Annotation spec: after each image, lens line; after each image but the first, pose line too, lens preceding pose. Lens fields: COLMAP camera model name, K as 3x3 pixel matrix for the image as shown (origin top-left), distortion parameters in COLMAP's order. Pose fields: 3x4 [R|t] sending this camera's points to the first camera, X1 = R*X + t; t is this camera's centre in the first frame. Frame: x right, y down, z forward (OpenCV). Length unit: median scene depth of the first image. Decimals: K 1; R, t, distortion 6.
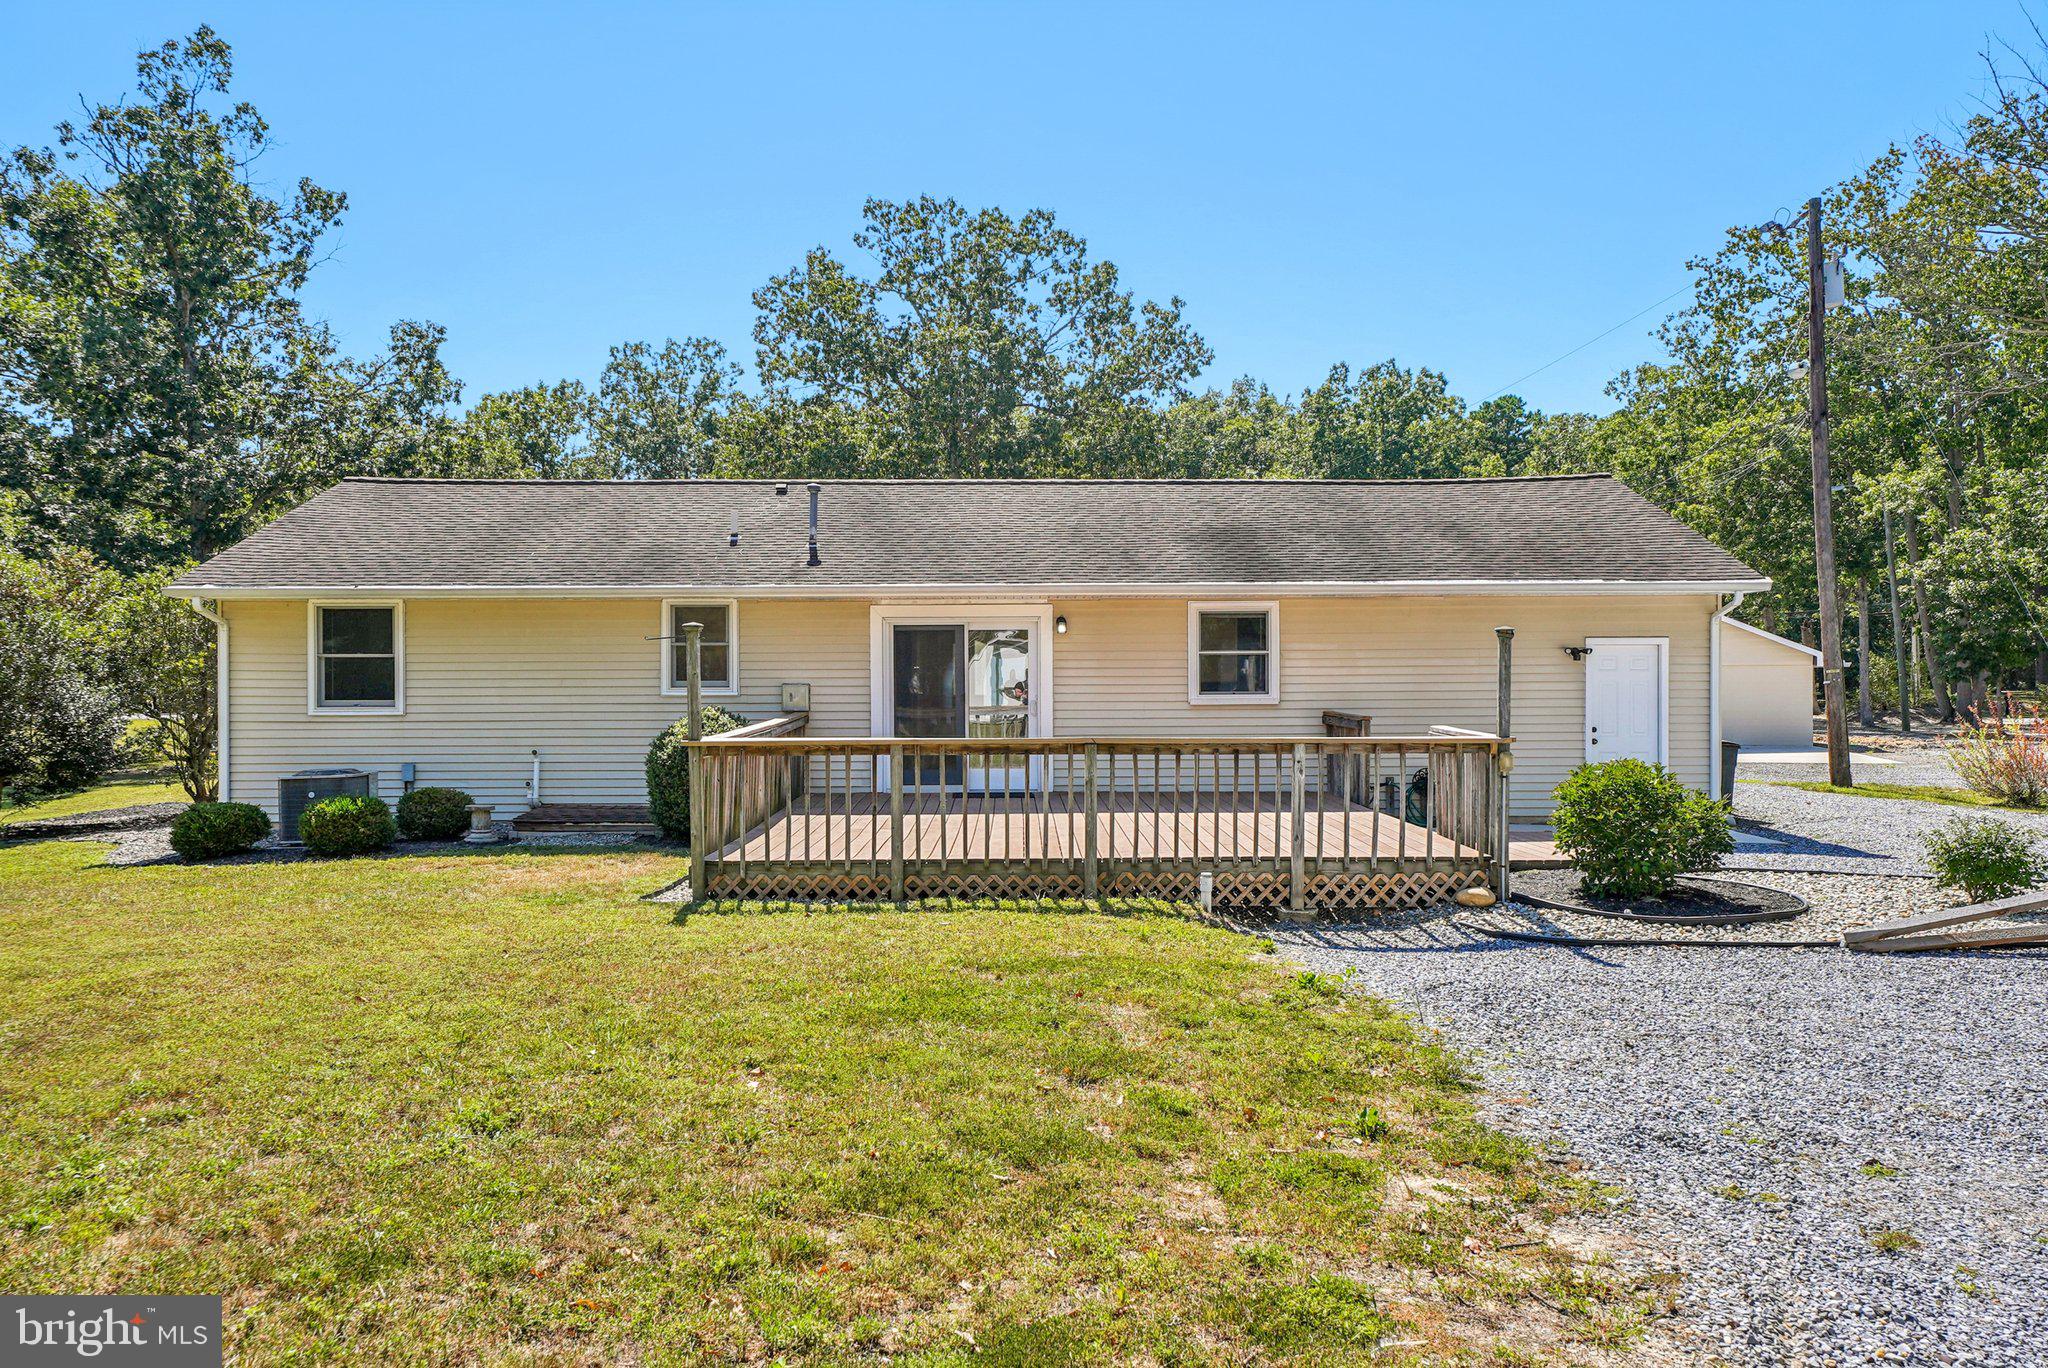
lens RADIAL K [[1580.7, 0, 1127.0], [0, 1580.7, 691.6], [0, 0, 1]] dist [0.057732, 0.003324]
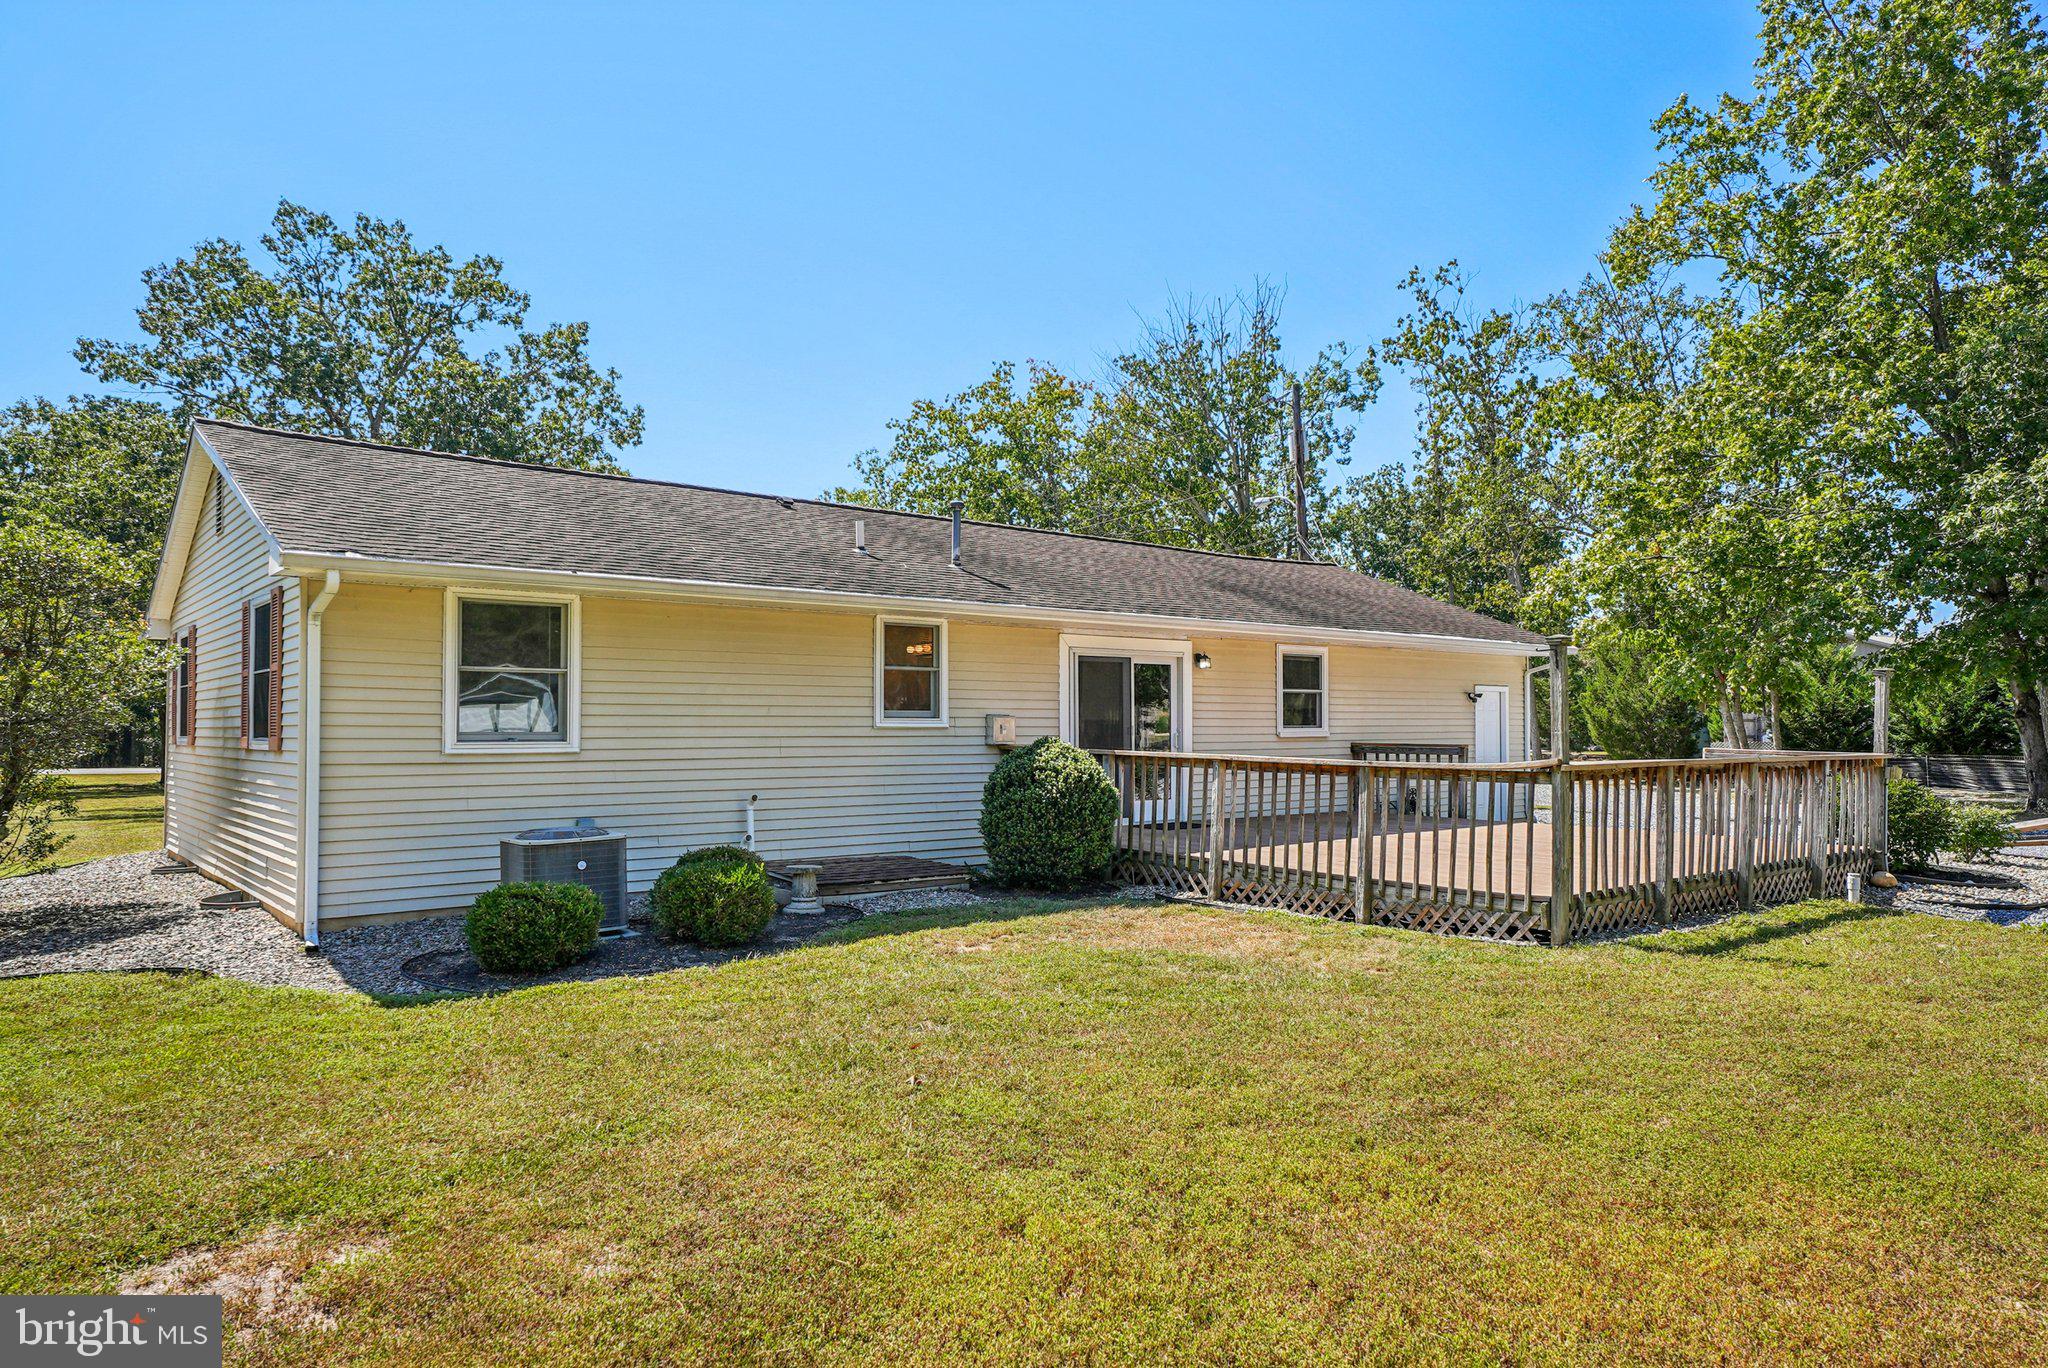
lens RADIAL K [[1245.7, 0, 1024.0], [0, 1245.7, 684.0], [0, 0, 1]] dist [0.004892, -0.000072]
pose [[0.772912, 0.025327, 0.634007, -0.648836], [0.008147, 0.998725, -0.049829, 0.012766], [-0.634461, 0.043678, 0.771720, 0.441415]]
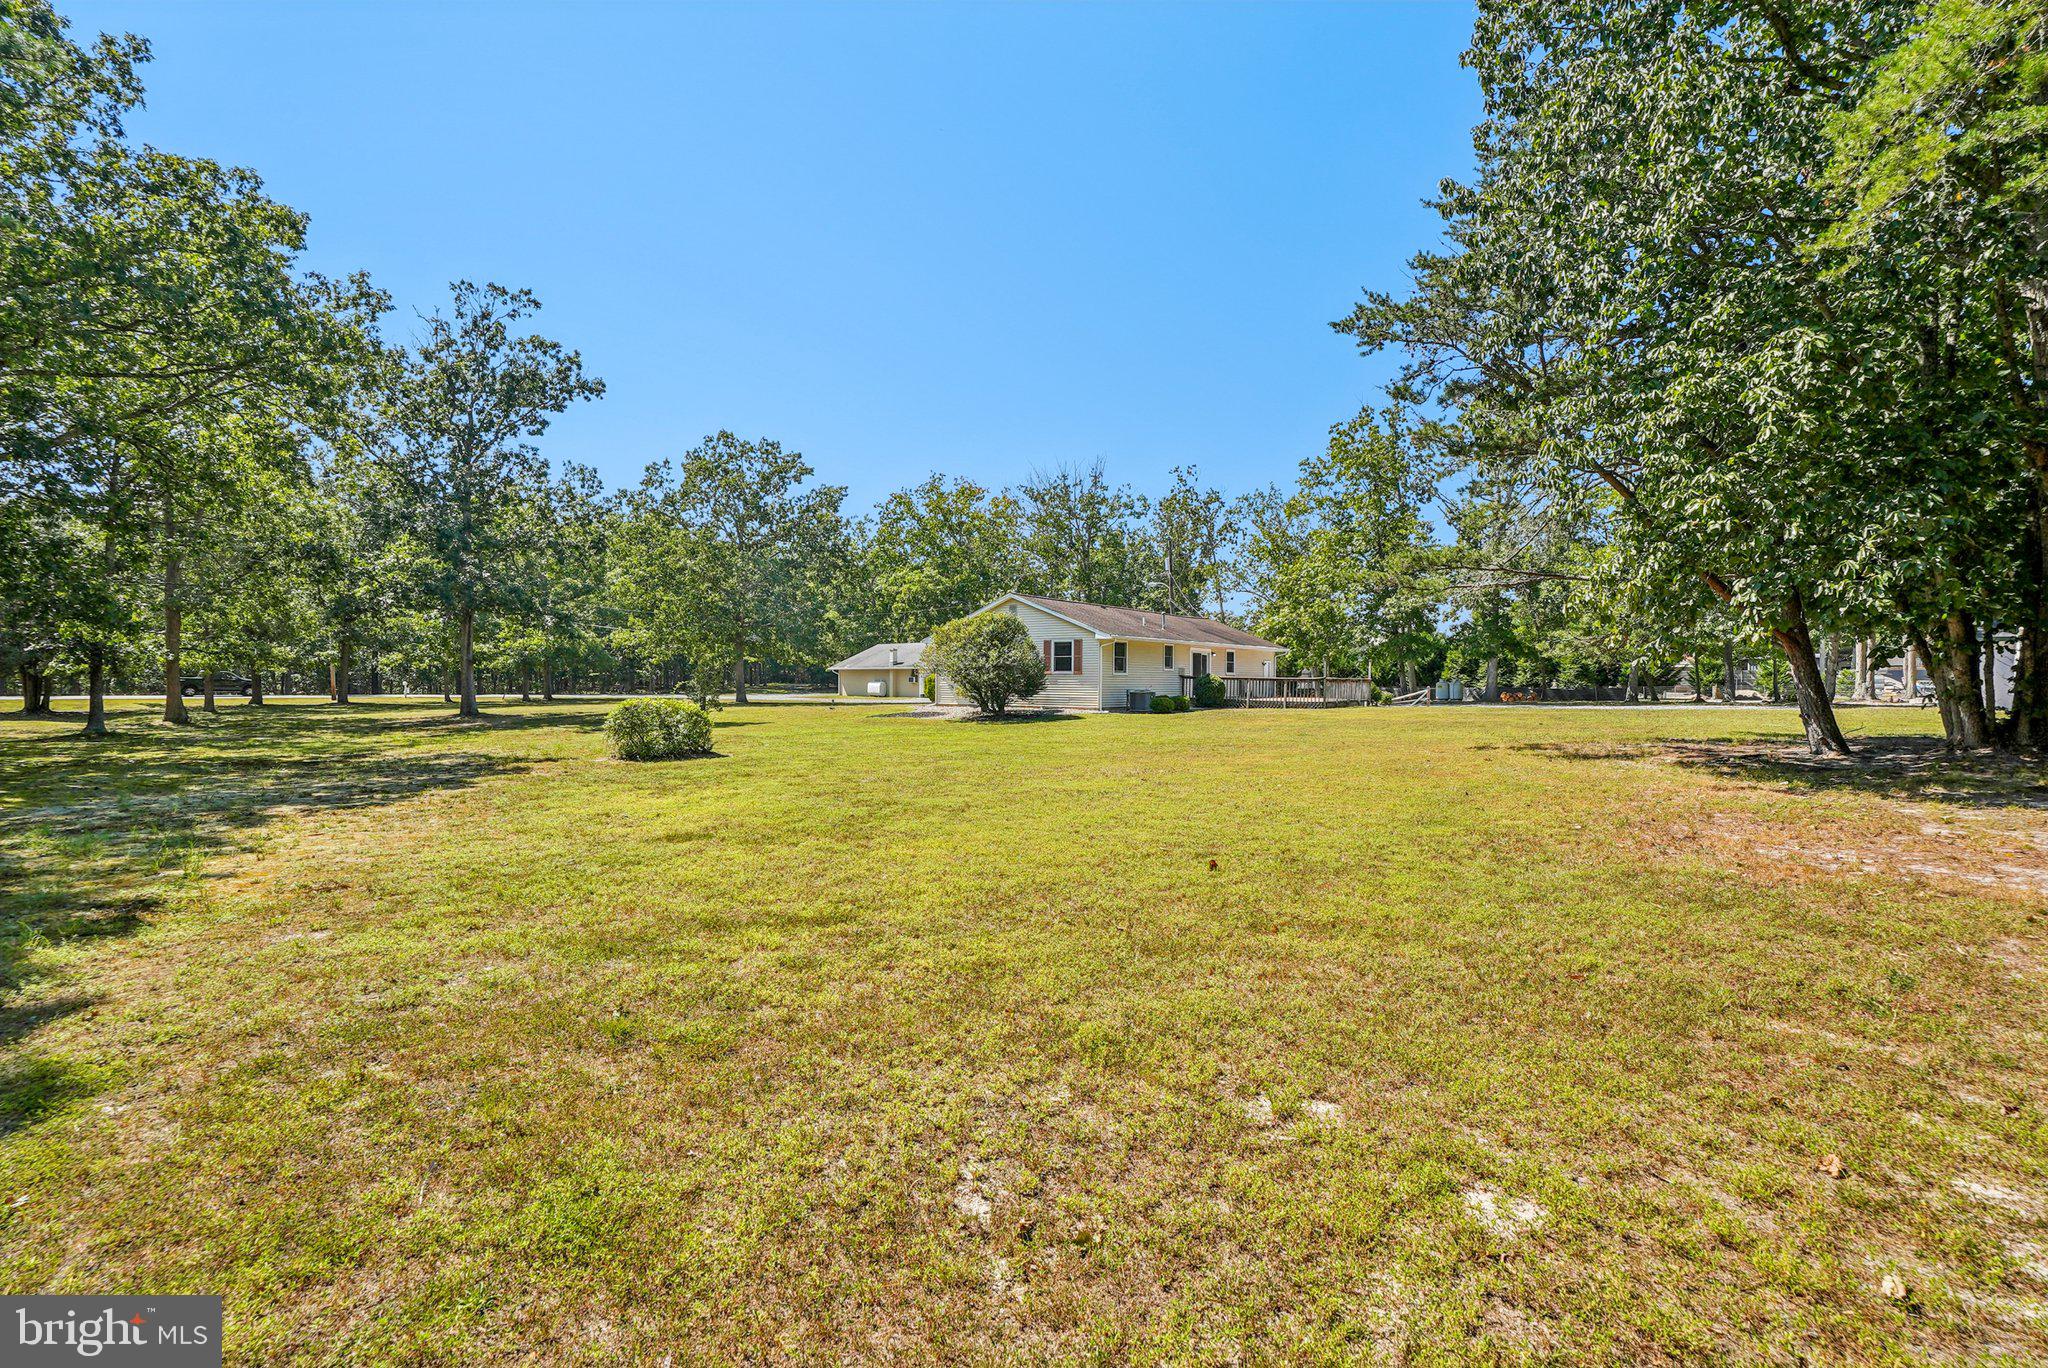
lens RADIAL K [[963.0, 0, 1036.8], [0, 963.0, 676.3], [0, 0, 1]] dist [0.000822, -0.000093]
pose [[0.546793, -0.003836, 0.837259, -2.037154], [0.019725, 0.999771, -0.008301, 0.024669], [-0.837035, 0.021053, 0.546744, 0.120413]]
